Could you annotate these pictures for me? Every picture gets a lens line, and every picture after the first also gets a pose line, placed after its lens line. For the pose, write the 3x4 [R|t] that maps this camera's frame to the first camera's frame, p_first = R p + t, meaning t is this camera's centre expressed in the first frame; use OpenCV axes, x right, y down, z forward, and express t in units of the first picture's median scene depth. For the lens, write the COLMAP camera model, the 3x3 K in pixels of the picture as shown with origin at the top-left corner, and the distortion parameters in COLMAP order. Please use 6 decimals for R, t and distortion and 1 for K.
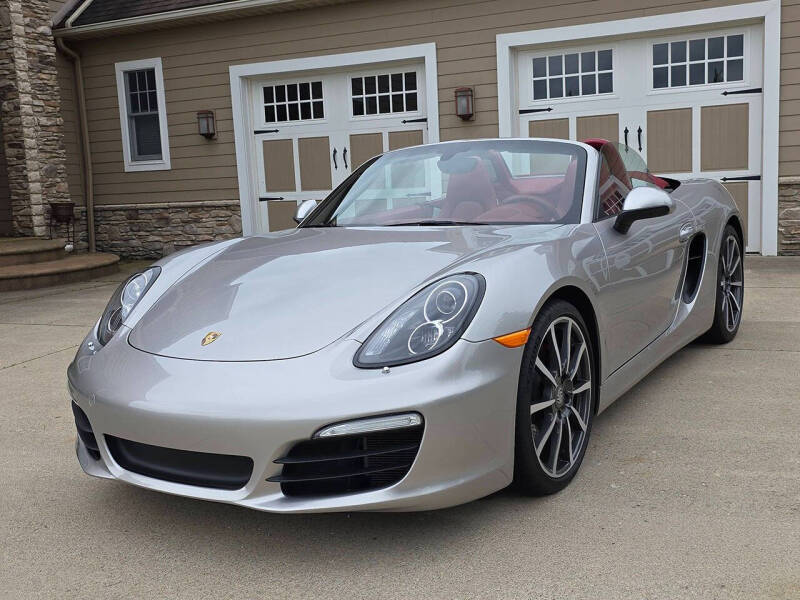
lens RADIAL K [[880.3, 0, 400.0], [0, 880.3, 300.0], [0, 0, 1]] dist [0.099893, -0.131981]
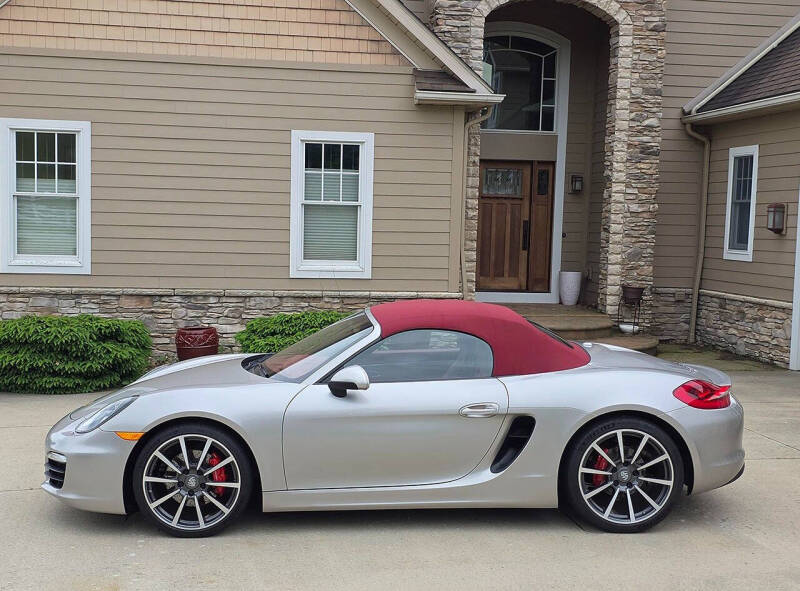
lens RADIAL K [[1106.1, 0, 401.6], [0, 1106.1, 318.5], [0, 0, 1]] dist [0.239525, -0.934997]
pose [[0.578060, 0.138843, -0.804096, 0.529884], [-0.166120, 0.984805, 0.050624, -0.094027], [0.798906, 0.104313, 0.592341, 0.011304]]
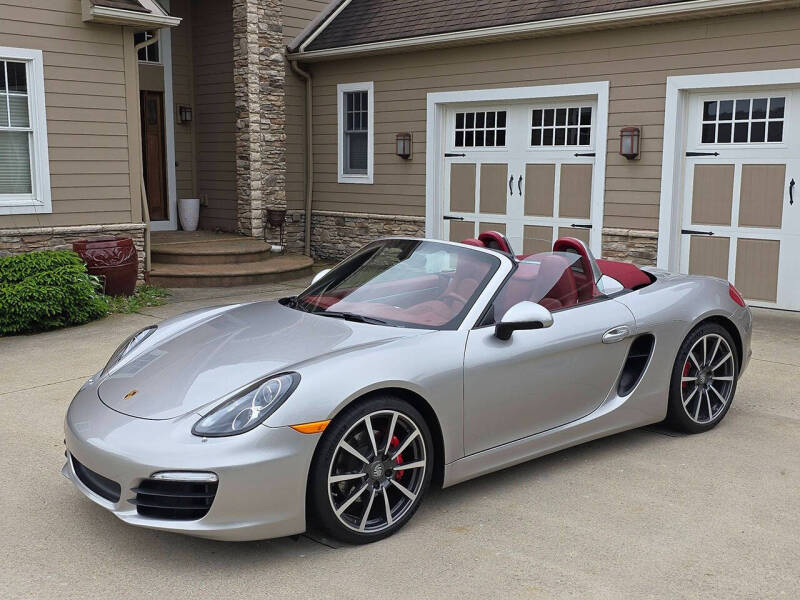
lens RADIAL K [[904.6, 0, 402.3], [0, 904.6, 313.7], [0, 0, 1]] dist [0.129267, -0.249807]
pose [[0.943921, 0.108522, -0.311826, 0.156520], [-0.098335, 0.993982, 0.048261, -0.048580], [0.315187, -0.014891, 0.948913, -0.063533]]
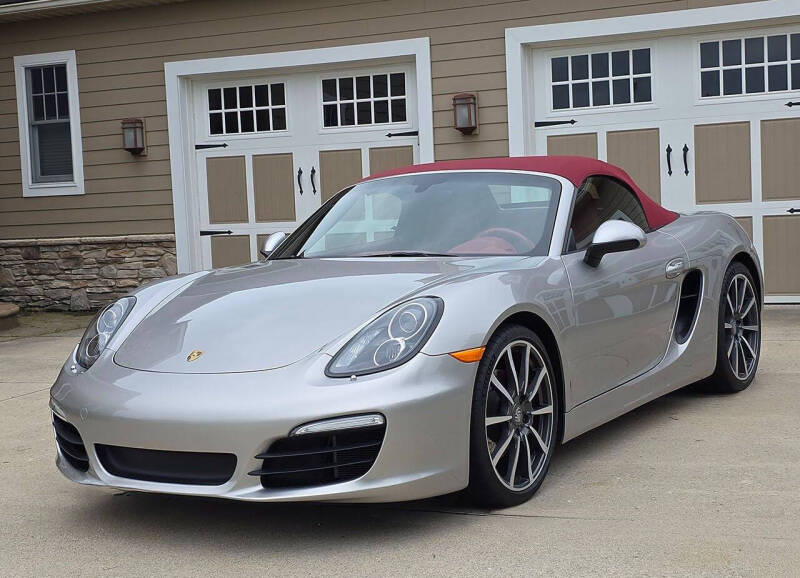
lens RADIAL K [[1331.2, 0, 386.0], [0, 1331.2, 296.3], [0, 0, 1]] dist [0.169406, -0.173850]
pose [[0.999979, 0.005037, -0.004165, 0.007175], [-0.005309, 0.997654, -0.068249, 0.019840], [0.003811, 0.068270, 0.997660, -0.159792]]
